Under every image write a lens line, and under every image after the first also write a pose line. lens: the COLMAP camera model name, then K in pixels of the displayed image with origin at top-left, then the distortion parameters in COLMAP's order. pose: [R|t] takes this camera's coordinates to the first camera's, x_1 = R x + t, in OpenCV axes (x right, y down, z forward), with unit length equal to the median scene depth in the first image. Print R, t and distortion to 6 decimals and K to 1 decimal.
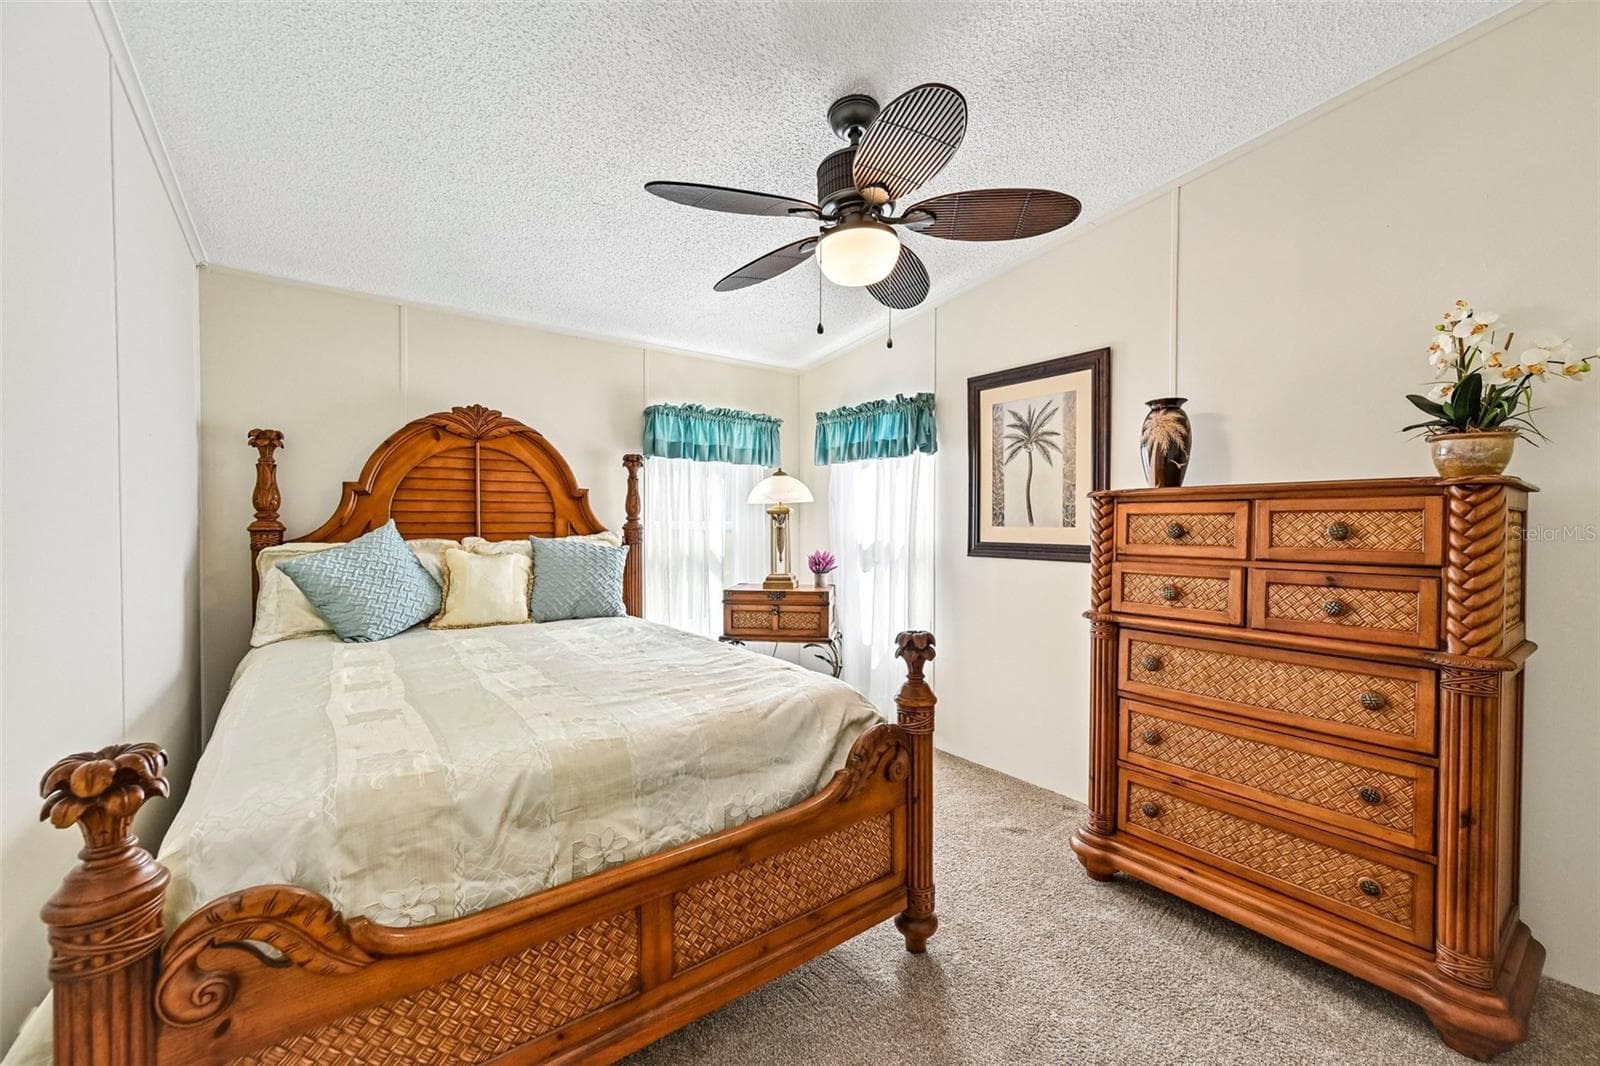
lens RADIAL K [[632.8, 0, 803.9], [0, 632.8, 531.2], [0, 0, 1]] dist [-0.000186, 0.000148]
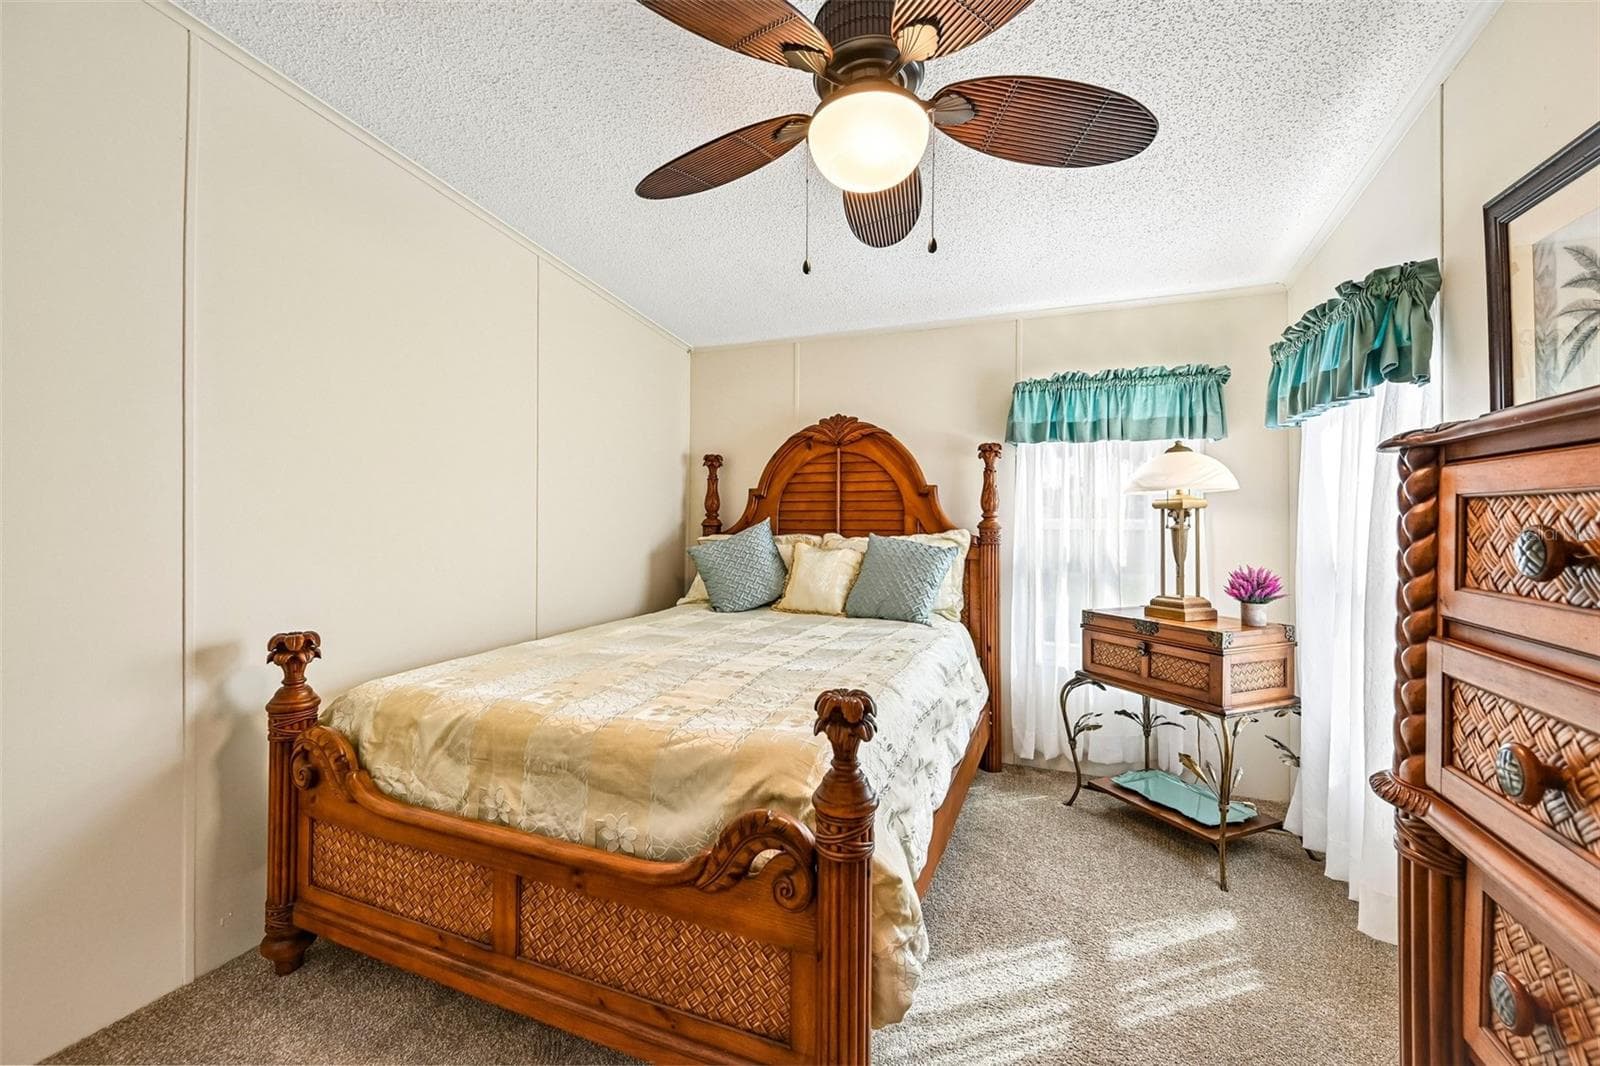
lens RADIAL K [[640.4, 0, 800.4], [0, 640.4, 507.5], [0, 0, 1]] dist [0.000244, 0.000178]
pose [[0.519833, -0.014999, -0.854136, 0.400825], [-0.014246, 0.999555, -0.026223, -0.005294], [0.854149, 0.025800, 0.519388, 0.353842]]
